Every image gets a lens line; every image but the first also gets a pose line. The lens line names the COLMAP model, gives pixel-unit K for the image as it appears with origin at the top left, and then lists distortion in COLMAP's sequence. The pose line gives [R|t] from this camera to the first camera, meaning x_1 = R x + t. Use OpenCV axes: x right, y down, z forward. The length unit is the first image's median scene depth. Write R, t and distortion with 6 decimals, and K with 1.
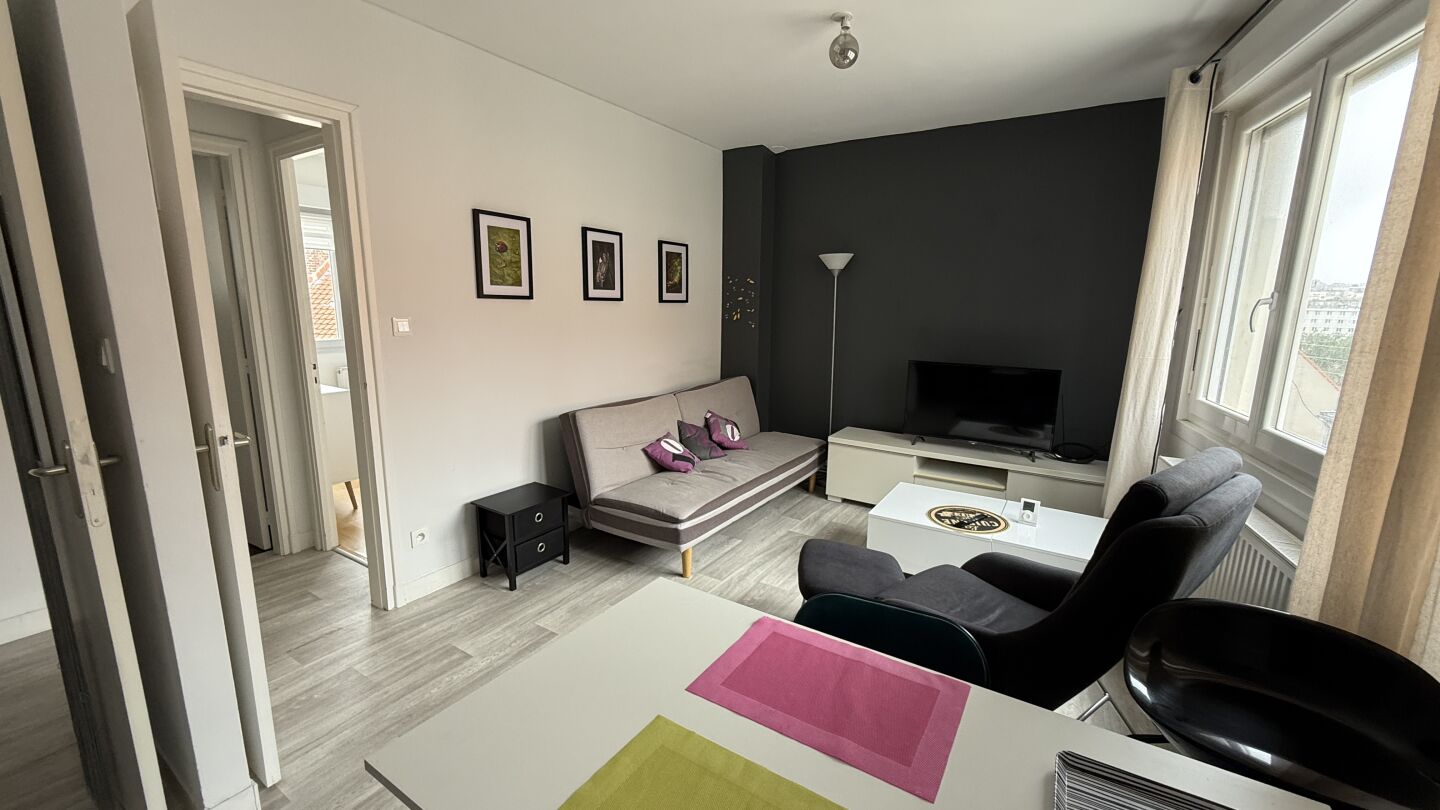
lens RADIAL K [[570.9, 0, 724.6], [0, 570.9, 404.9], [0, 0, 1]] dist [0.000049, 0.000313]
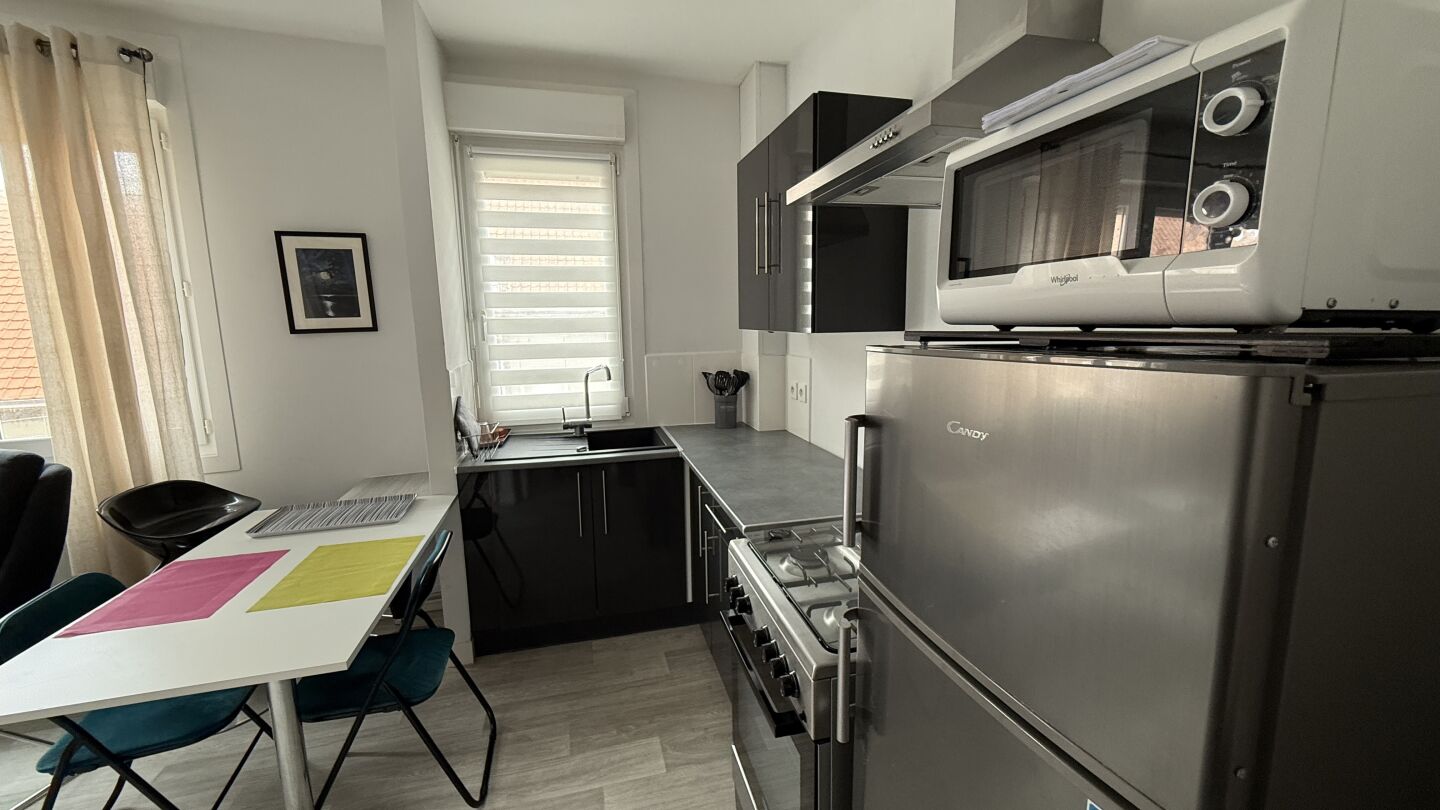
lens RADIAL K [[570.9, 0, 724.6], [0, 570.9, 404.9], [0, 0, 1]] dist [0.000049, 0.000313]
pose [[-0.735870, -0.107472, 0.668539, -0.649529], [0.127733, 0.947565, 0.292925, -0.076306], [-0.664966, 0.300949, -0.683557, 0.345951]]
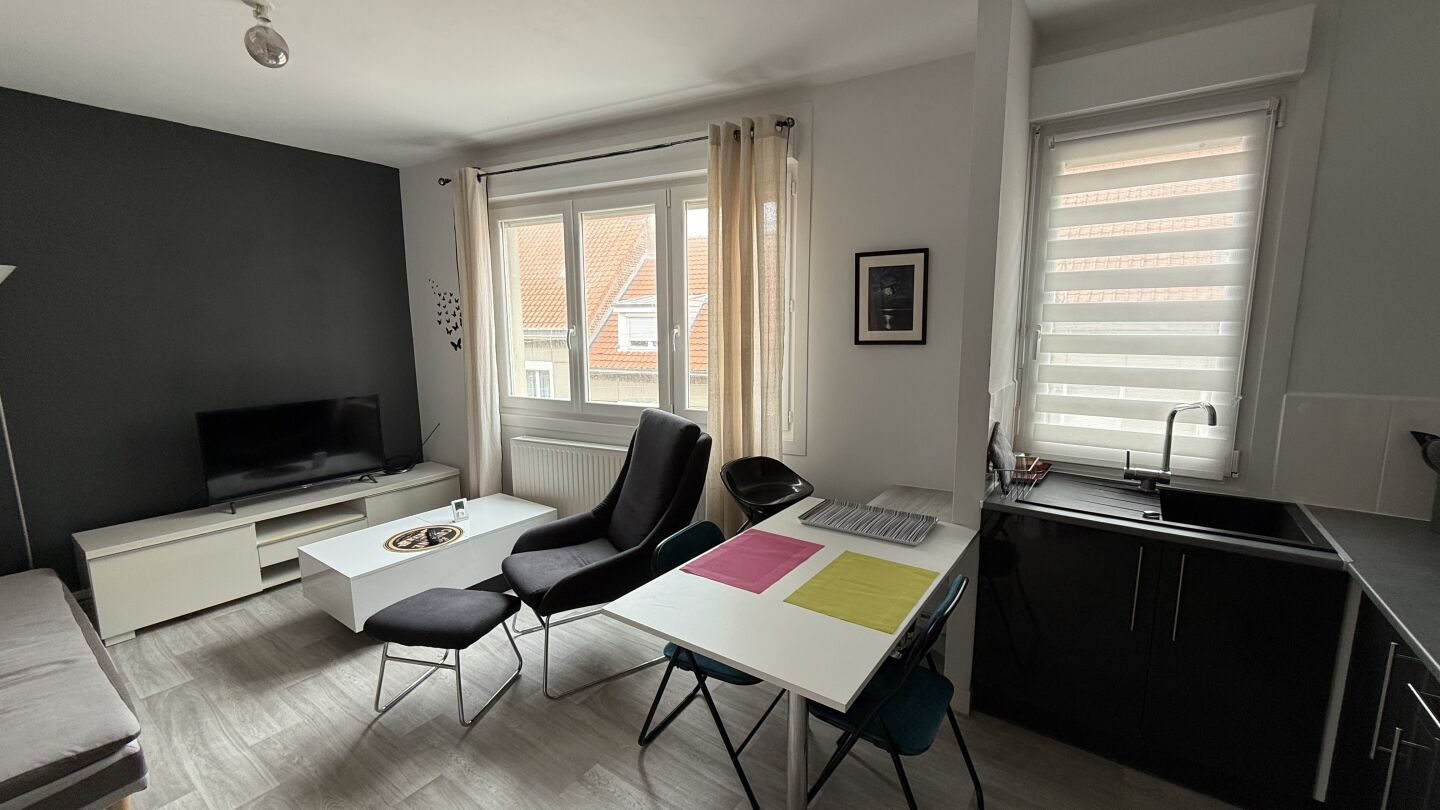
lens RADIAL K [[570.9, 0, 724.6], [0, 570.9, 404.9], [0, 0, 1]] dist [0.000049, 0.000313]
pose [[0.055181, -0.159309, 0.985685, -0.556583], [0.188622, 0.971078, 0.146389, -0.092400], [-0.980498, 0.177844, 0.083634, 0.313127]]
